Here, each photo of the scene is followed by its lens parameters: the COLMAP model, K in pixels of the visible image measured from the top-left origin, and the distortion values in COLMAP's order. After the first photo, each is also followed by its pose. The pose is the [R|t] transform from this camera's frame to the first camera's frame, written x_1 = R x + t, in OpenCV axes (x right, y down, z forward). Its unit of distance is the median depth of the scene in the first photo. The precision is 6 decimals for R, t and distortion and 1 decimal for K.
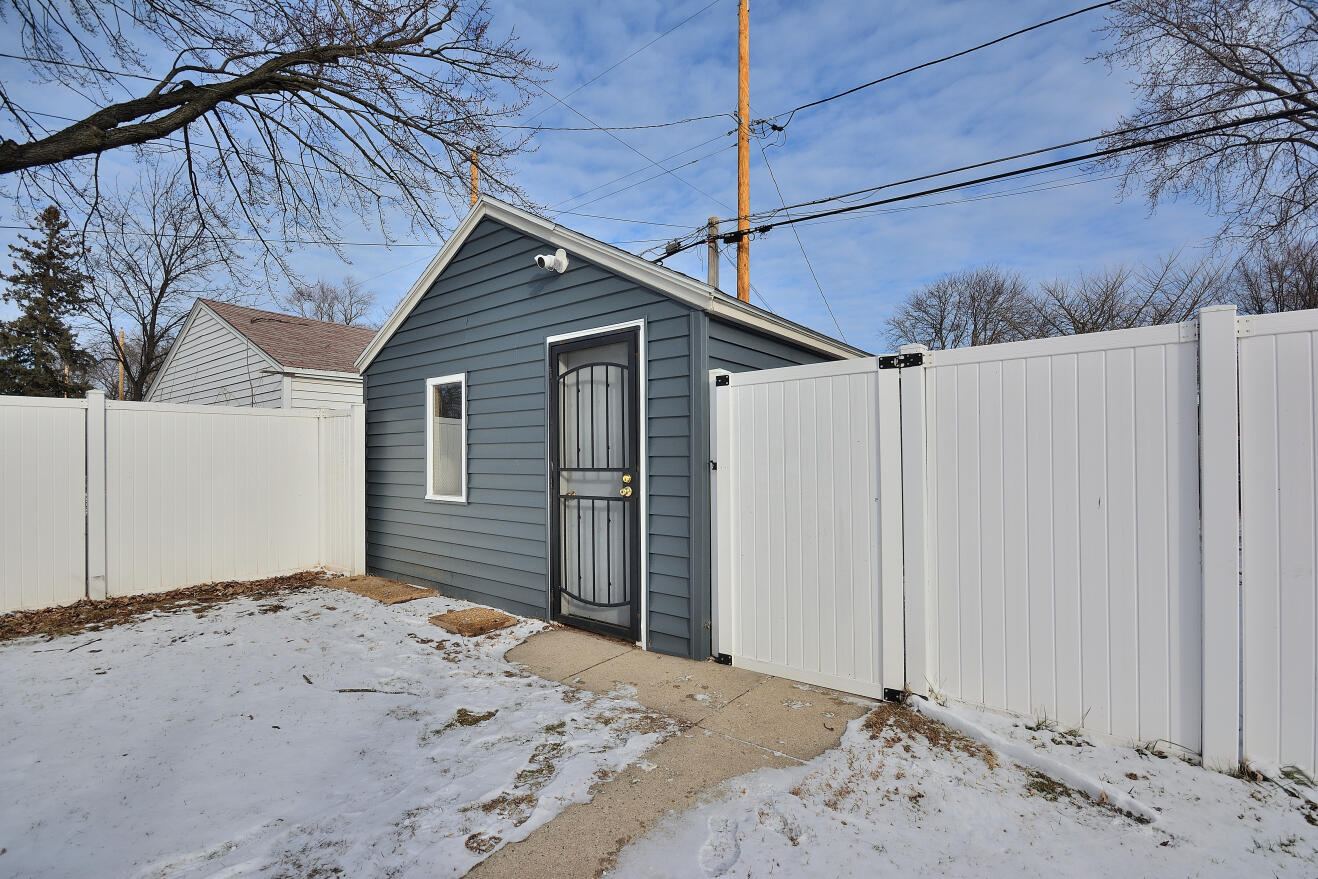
lens RADIAL K [[580.7, 0, 661.4], [0, 580.7, 445.0], [0, 0, 1]] dist [-0.002039, -0.000523]
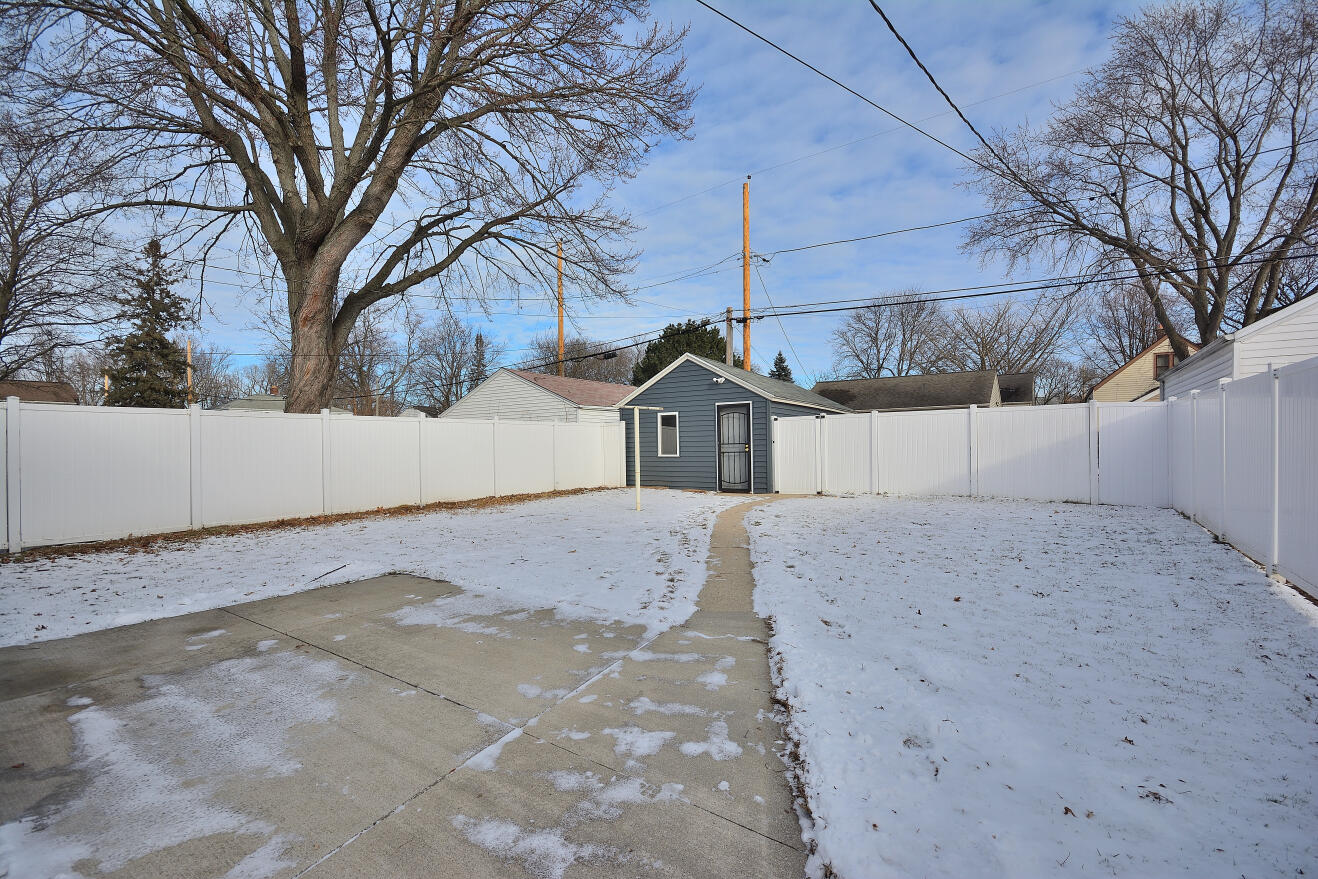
lens RADIAL K [[580.7, 0, 661.4], [0, 580.7, 445.0], [0, 0, 1]] dist [-0.002039, -0.000523]
pose [[0.996974, -0.007236, 0.077399, -0.268395], [0.006010, 0.999853, 0.016064, -0.002303], [-0.077504, -0.015550, 0.996871, -0.785191]]
